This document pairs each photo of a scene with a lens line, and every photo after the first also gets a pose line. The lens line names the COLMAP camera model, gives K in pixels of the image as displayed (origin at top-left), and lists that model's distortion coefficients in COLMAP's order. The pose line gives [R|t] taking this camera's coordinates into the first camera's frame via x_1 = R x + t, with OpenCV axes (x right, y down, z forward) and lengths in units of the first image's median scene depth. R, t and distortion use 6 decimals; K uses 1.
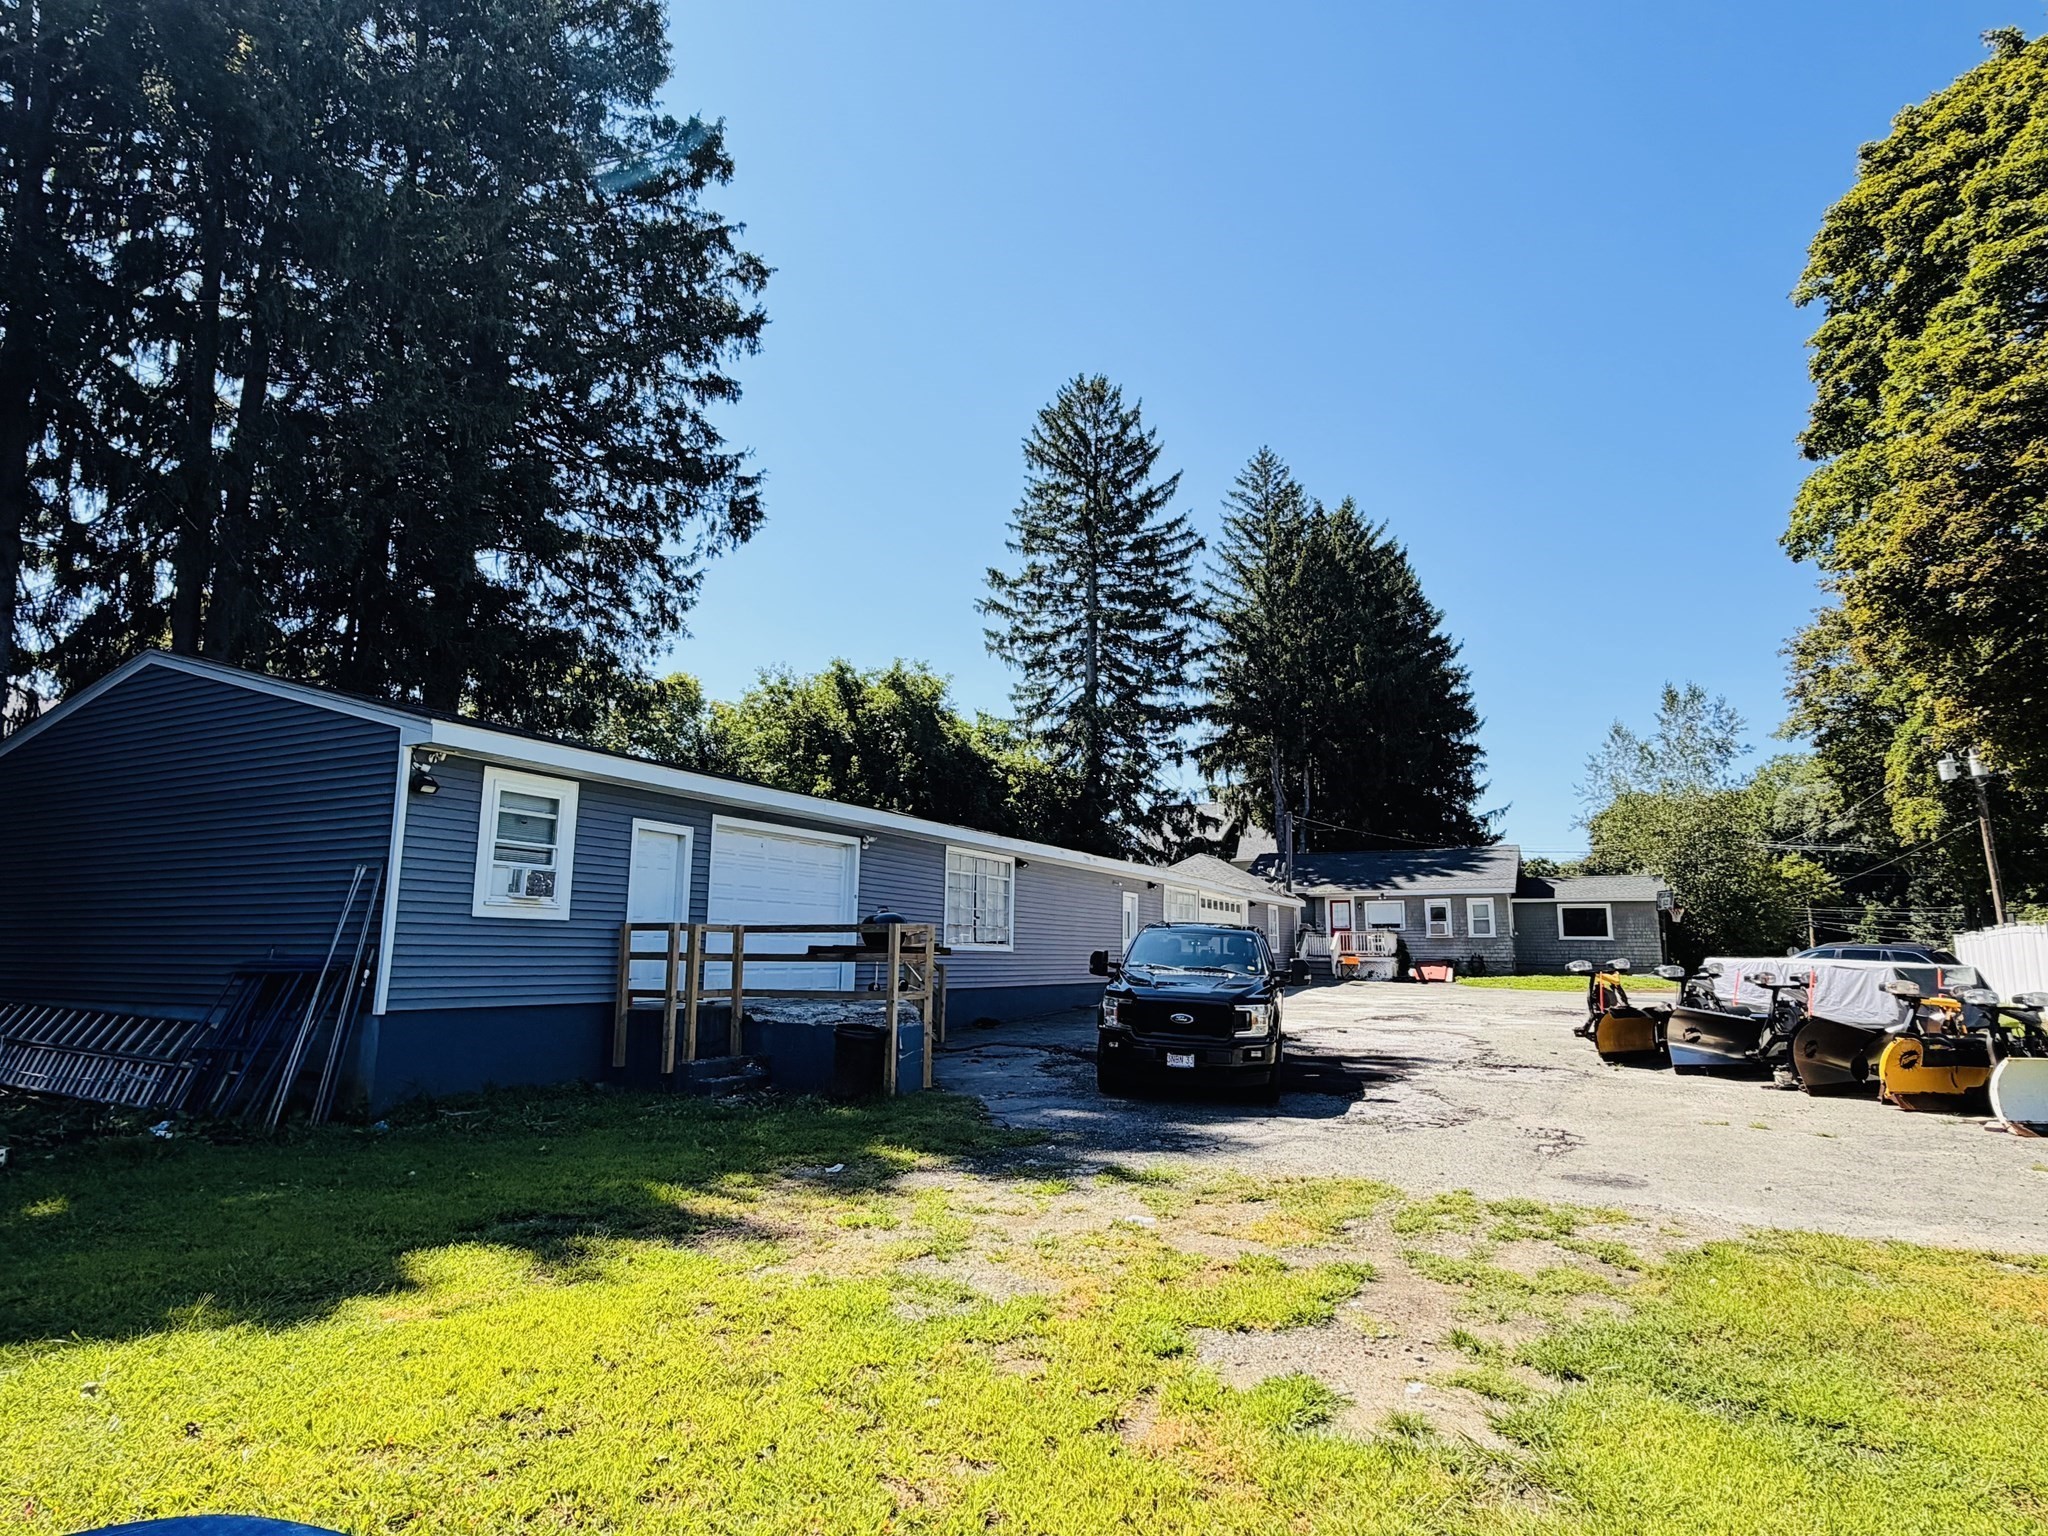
lens RADIAL K [[1124.7, 0, 1020.9], [0, 1124.7, 766.2], [0, 0, 1]] dist [0.001718, -0.000065]
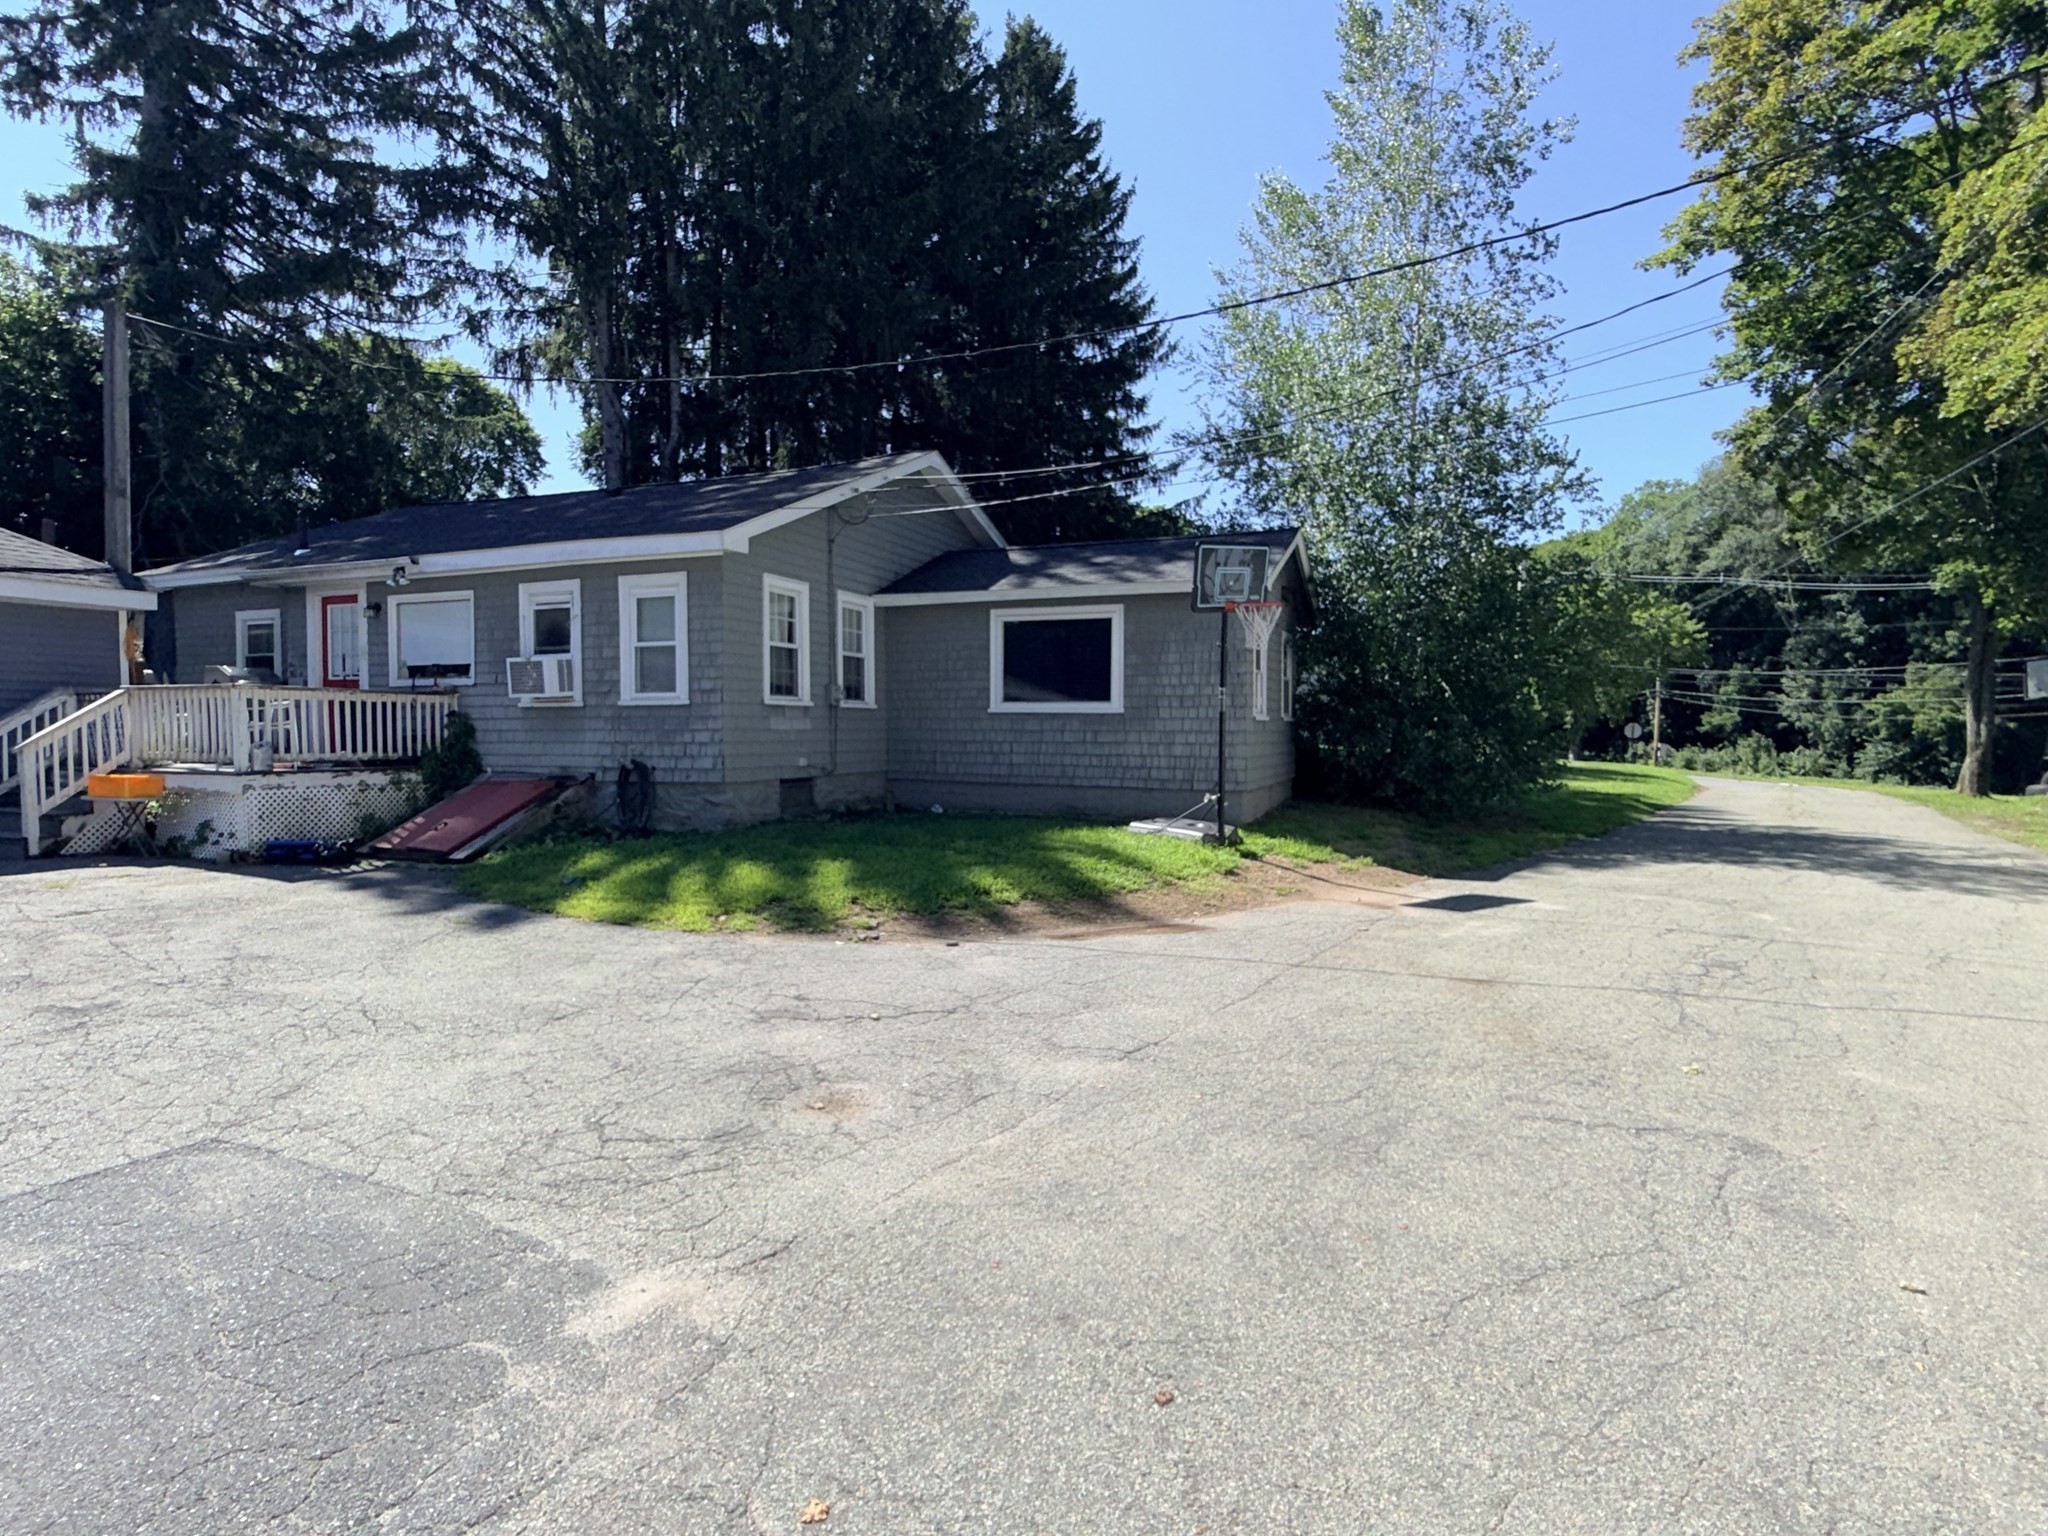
lens RADIAL K [[1062.6, 0, 1026.3], [0, 1062.6, 770.5], [0, 0, 1]] dist [0.004962, 0.000198]
pose [[0.997011, -0.006418, 0.076989, 0.467221], [-0.009350, 0.979193, 0.202715, 0.105923], [-0.076688, -0.202829, 0.976207, 0.679700]]
